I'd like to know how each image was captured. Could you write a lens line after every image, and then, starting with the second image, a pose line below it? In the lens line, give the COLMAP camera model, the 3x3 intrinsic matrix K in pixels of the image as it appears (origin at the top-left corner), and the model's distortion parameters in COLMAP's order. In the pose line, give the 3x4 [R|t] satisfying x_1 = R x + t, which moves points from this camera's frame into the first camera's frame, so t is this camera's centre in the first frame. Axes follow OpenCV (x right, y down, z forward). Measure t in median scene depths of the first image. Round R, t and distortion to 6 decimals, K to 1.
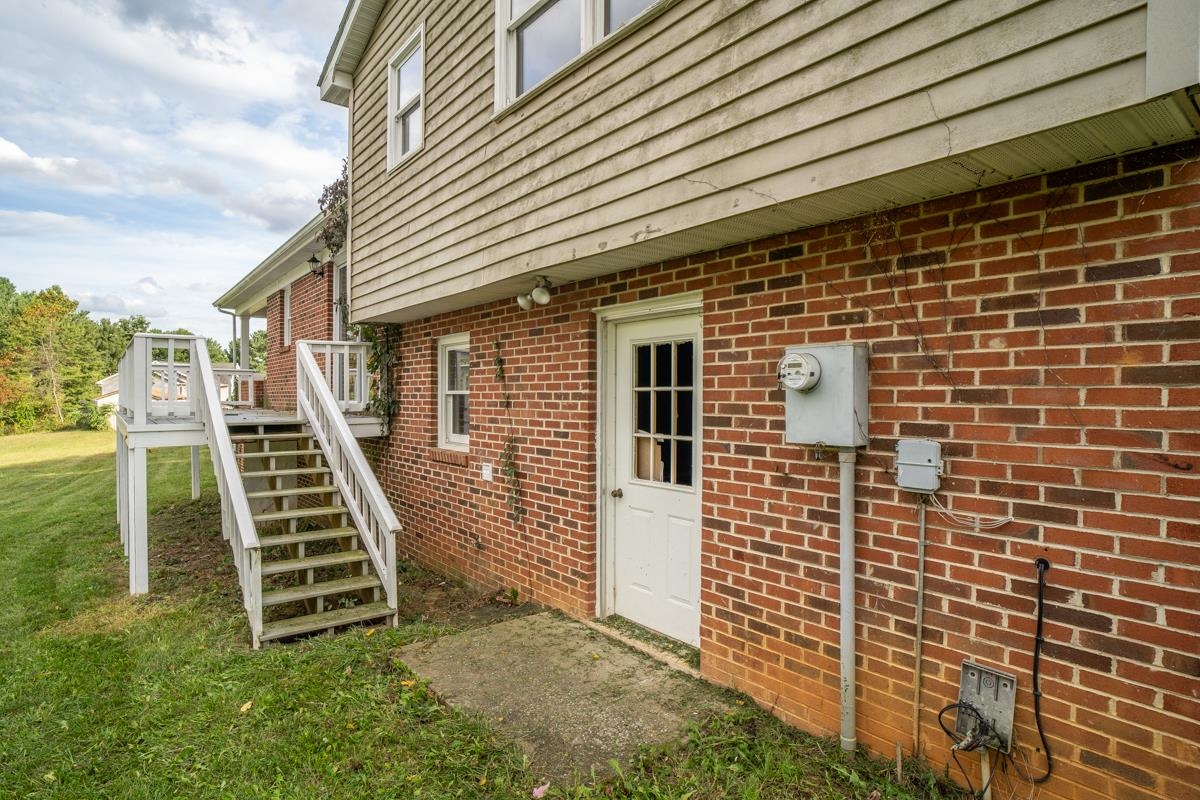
lens RADIAL K [[629.3, 0, 589.8], [0, 629.3, 401.4], [0, 0, 1]] dist [-0.044240, 0.019630]
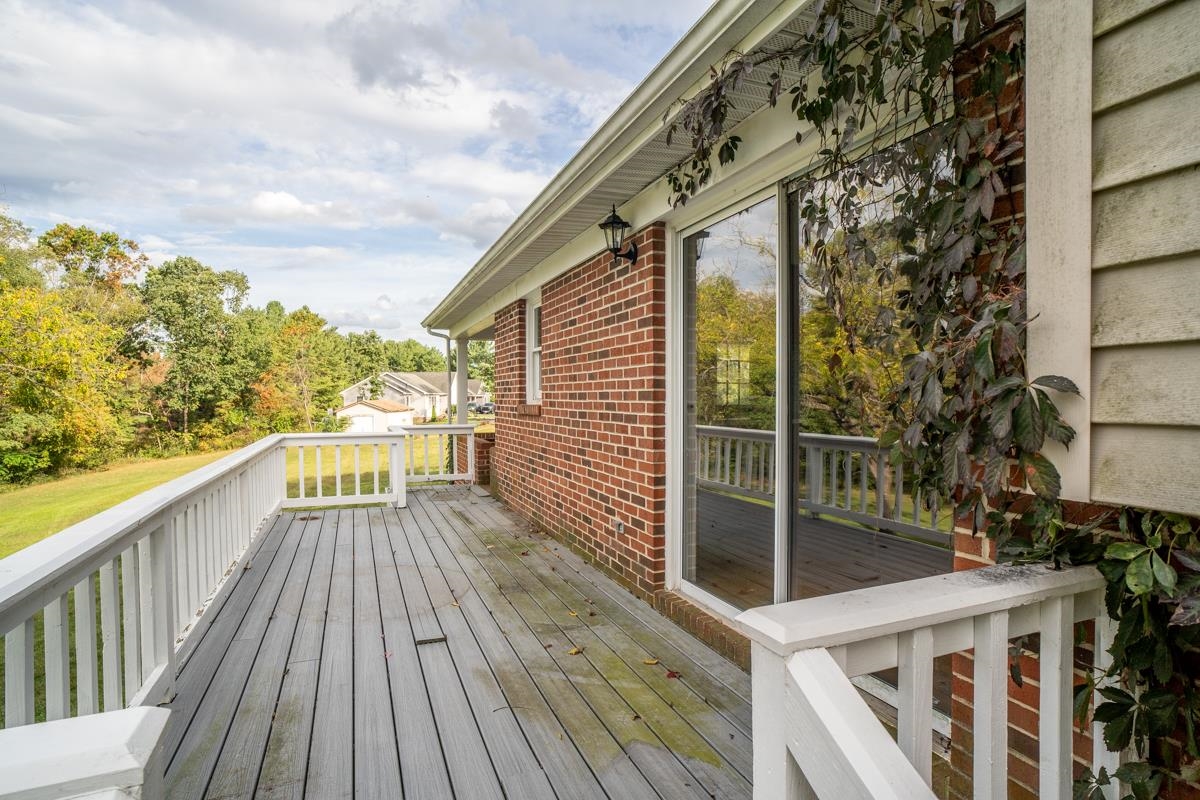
lens RADIAL K [[605.4, 0, 605.4], [0, 605.4, 400.5], [0, 0, 1]] dist [-0.054880, -0.000498]
pose [[0.962457, -0.001369, -0.271431, -0.204744], [0.002158, 0.999994, 0.002607, -0.066750], [0.271426, -0.003095, 0.962454, 0.370883]]
